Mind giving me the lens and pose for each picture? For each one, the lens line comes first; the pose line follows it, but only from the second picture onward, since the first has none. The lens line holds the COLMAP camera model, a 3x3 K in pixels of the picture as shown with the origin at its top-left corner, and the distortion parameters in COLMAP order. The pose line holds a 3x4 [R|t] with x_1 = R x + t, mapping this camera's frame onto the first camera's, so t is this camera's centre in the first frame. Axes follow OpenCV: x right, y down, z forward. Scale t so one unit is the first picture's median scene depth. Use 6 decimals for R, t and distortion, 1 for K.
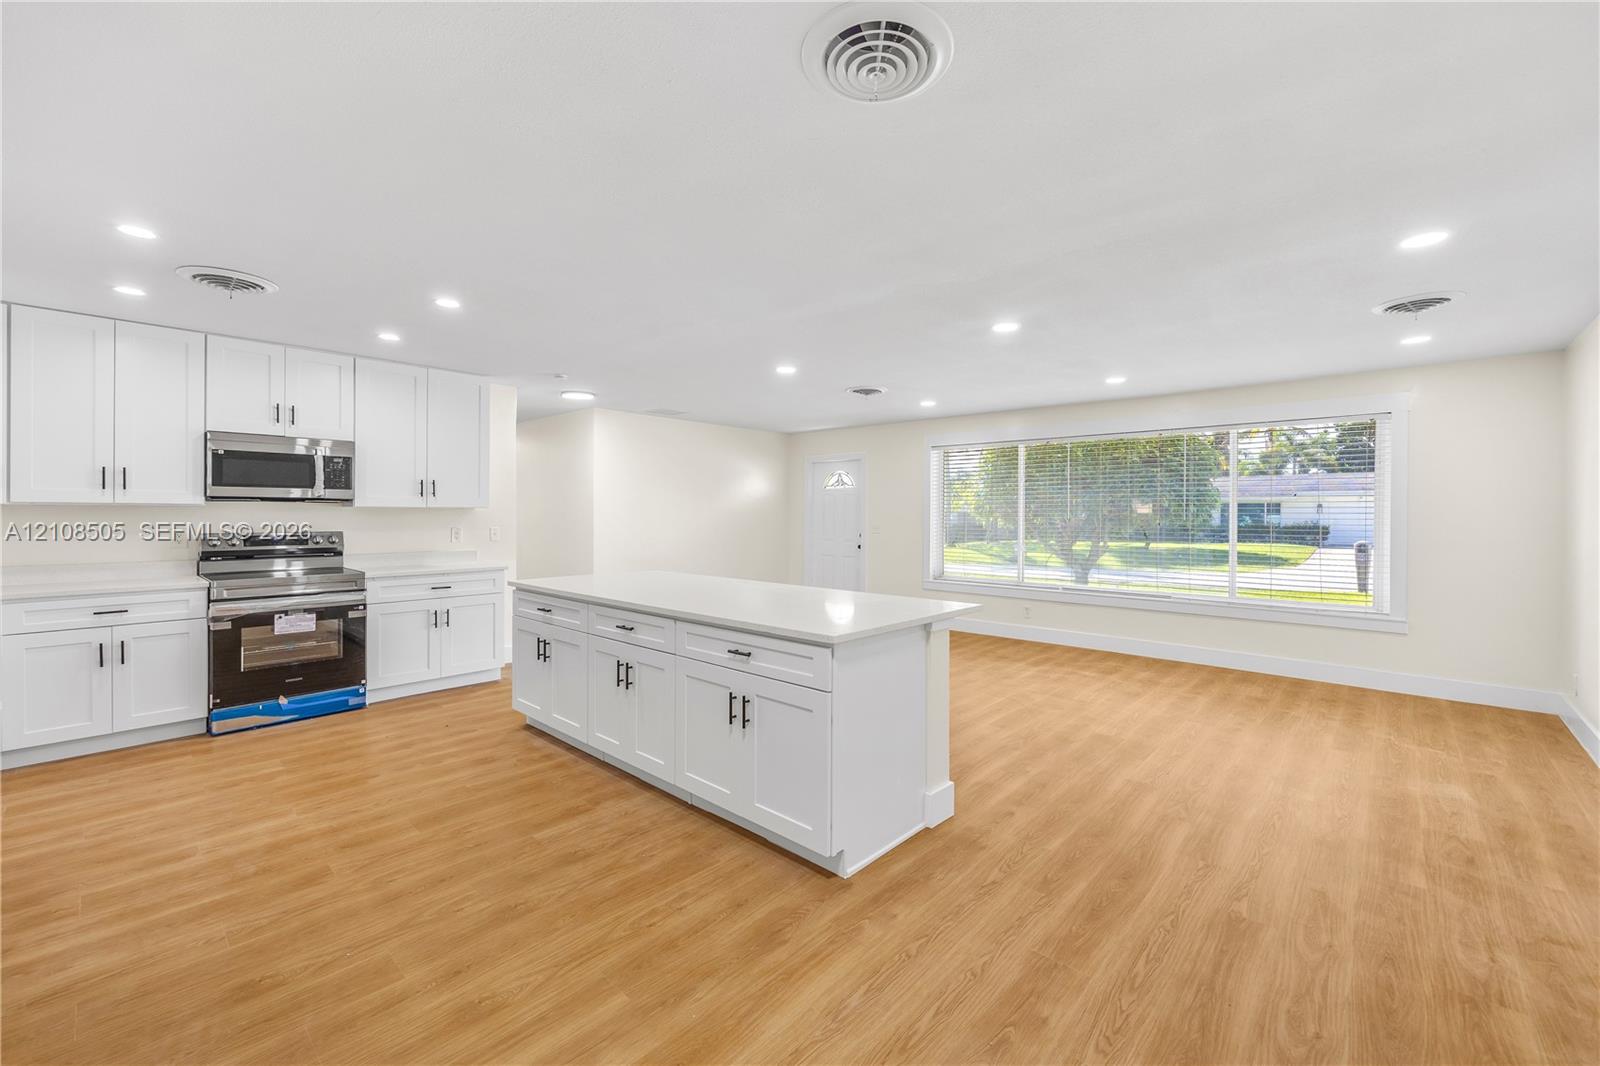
lens RADIAL K [[653.3, 0, 819.7], [0, 653.3, 514.7], [0, 0, 1]] dist [-0.007978, 0.002646]
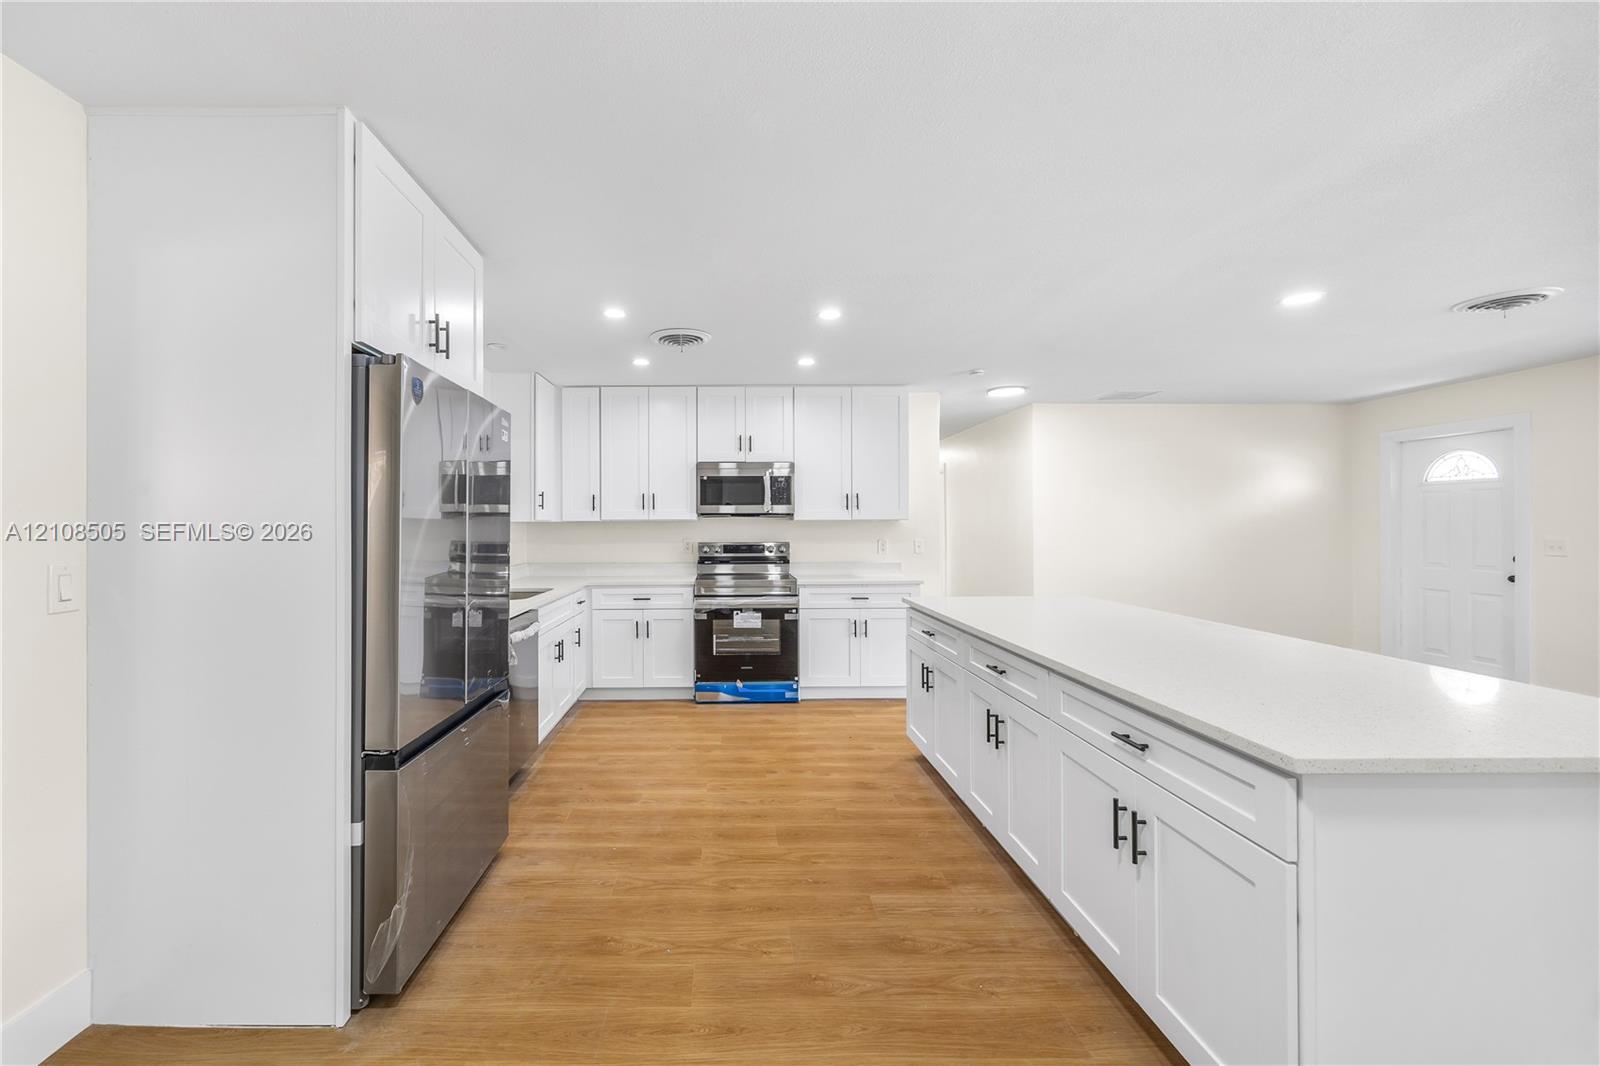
lens RADIAL K [[653.3, 0, 726.6], [0, 653.3, 524.9], [0, 0, 1]] dist [-0.007978, 0.002646]
pose [[0.665970, -0.009153, -0.745922, 0.060724], [0.007005, 0.999957, -0.006016, 0.001450], [0.745946, -0.001219, 0.666006, 0.194759]]
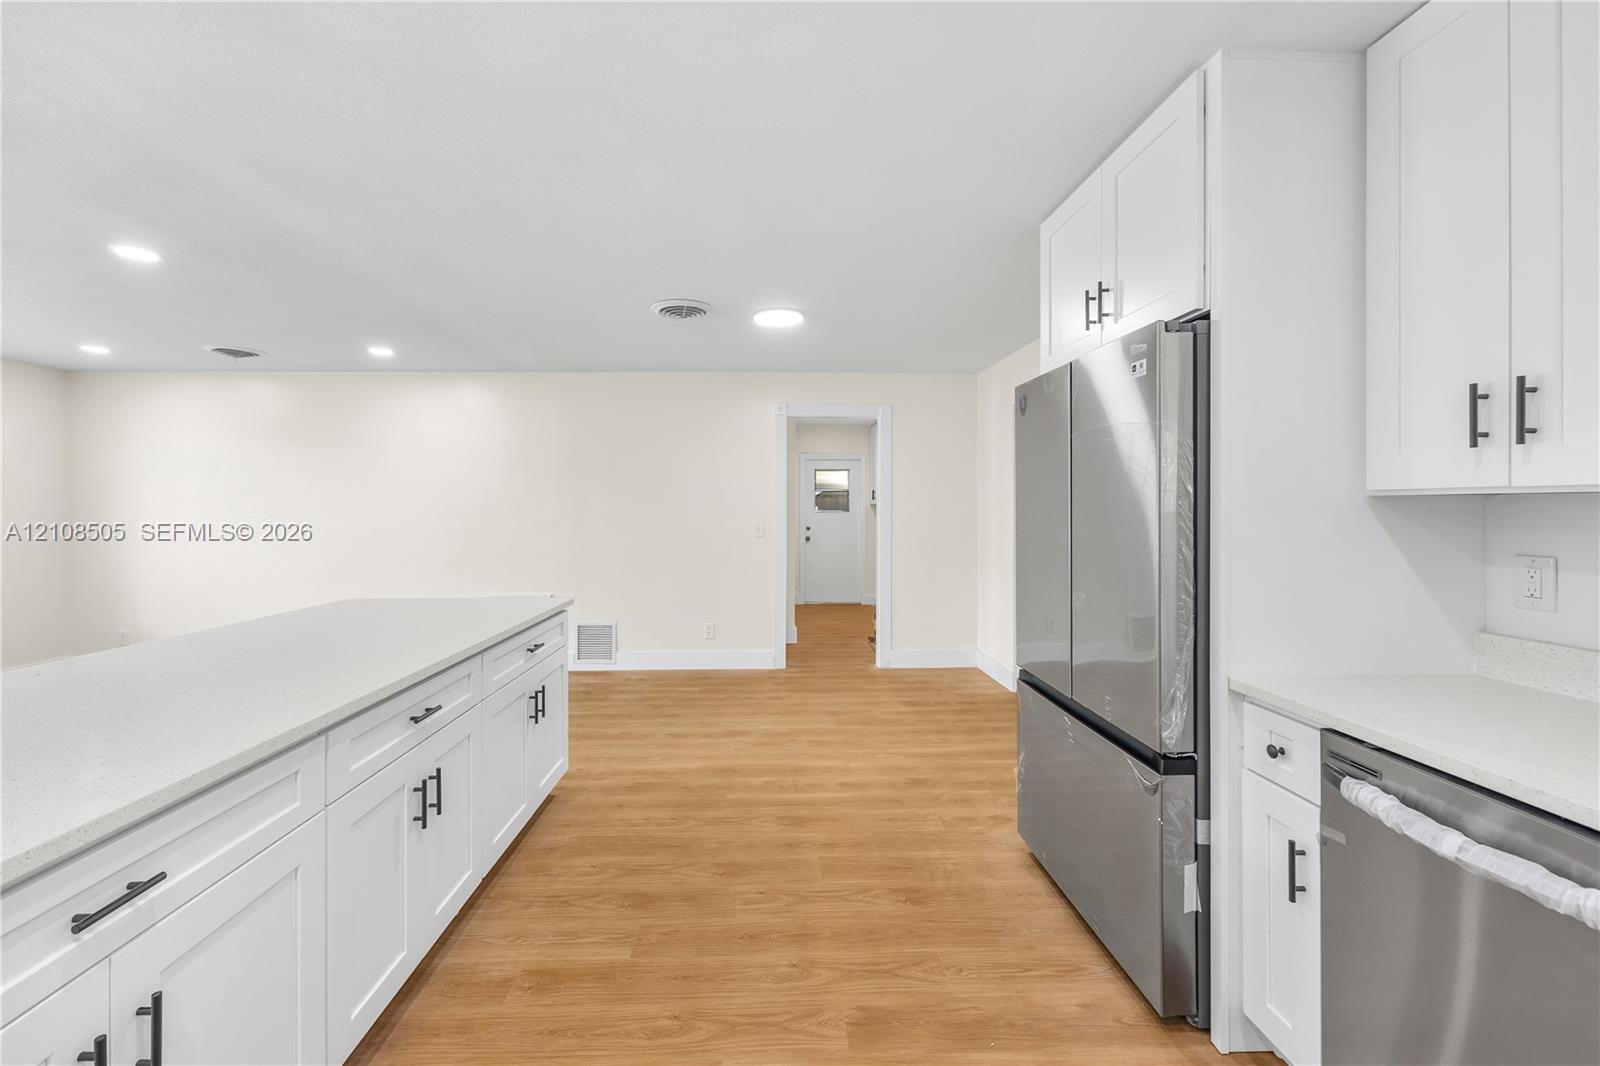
lens RADIAL K [[637.8, 0, 786.1], [0, 637.8, 522.6], [0, 0, 1]] dist [-0.005582, 0.000537]
pose [[-0.691825, -0.014591, 0.721918, -0.751840], [0.000474, 0.999786, 0.020661, -0.005865], [-0.722065, 0.014636, -0.691671, 0.955715]]
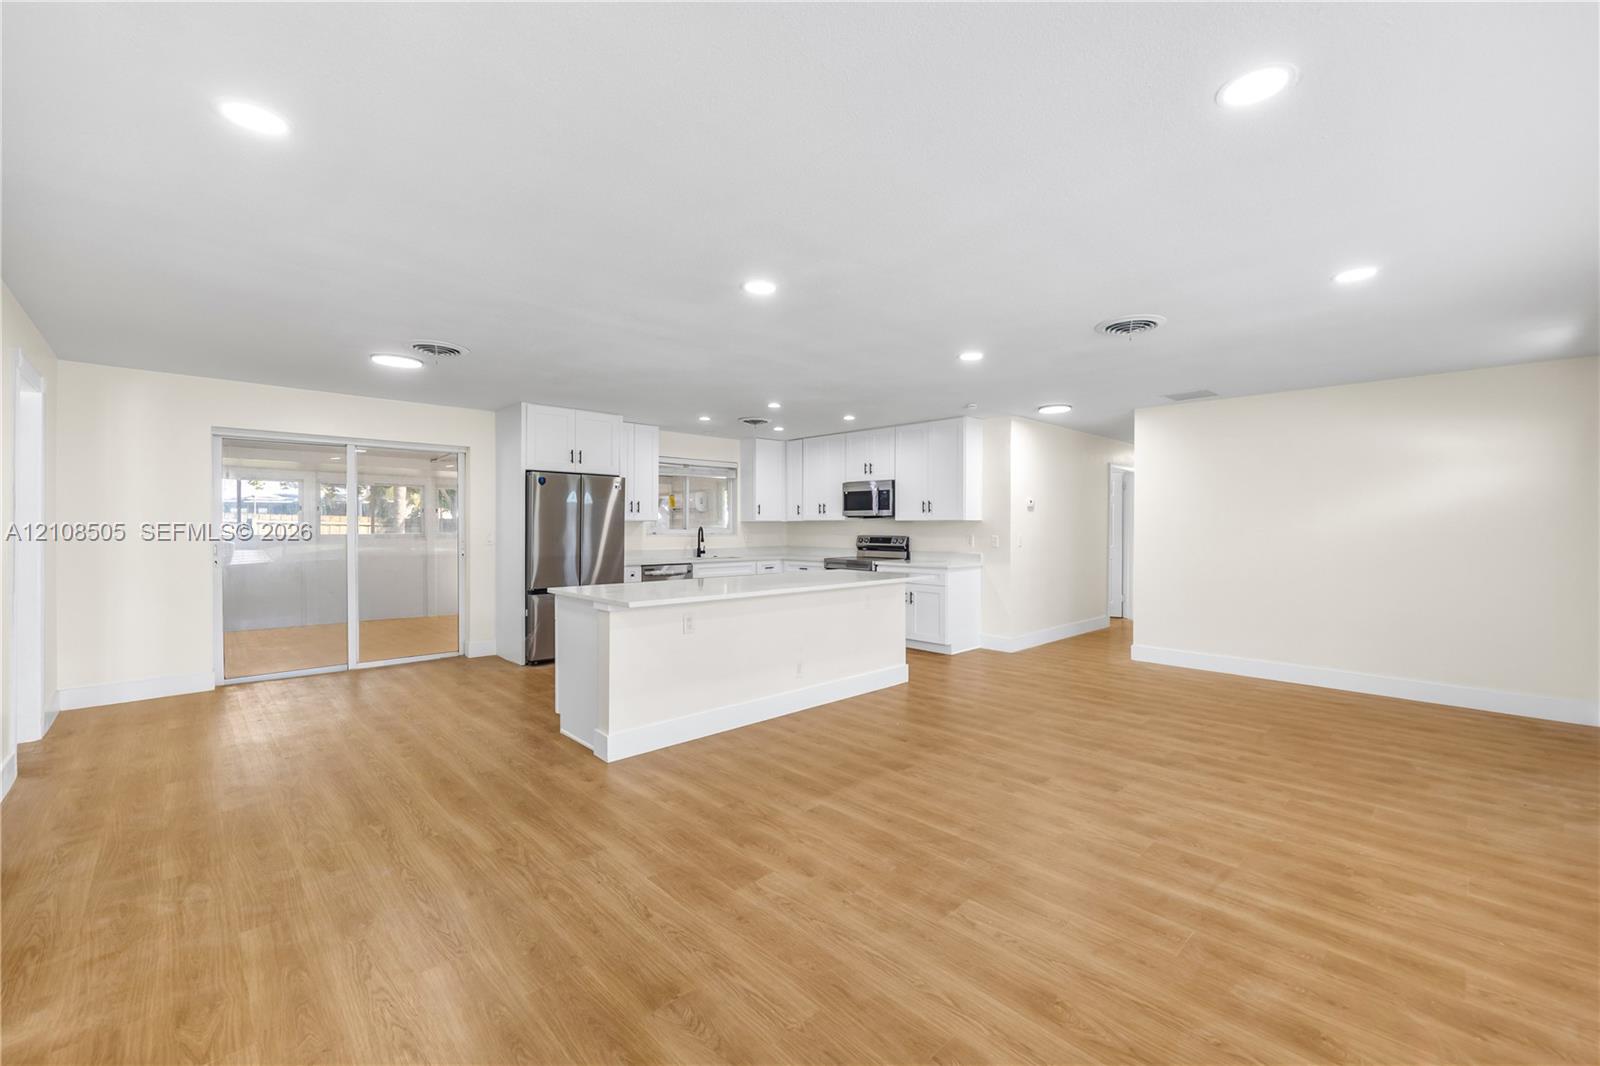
lens RADIAL K [[653.3, 0, 822.3], [0, 653.3, 522.6], [0, 0, 1]] dist [-0.007978, 0.002646]
pose [[-0.067778, -0.008238, -0.997666, 1.080455], [-0.001947, 0.999965, -0.008125, 0.006986], [0.997699, 0.001391, -0.067792, 1.131631]]
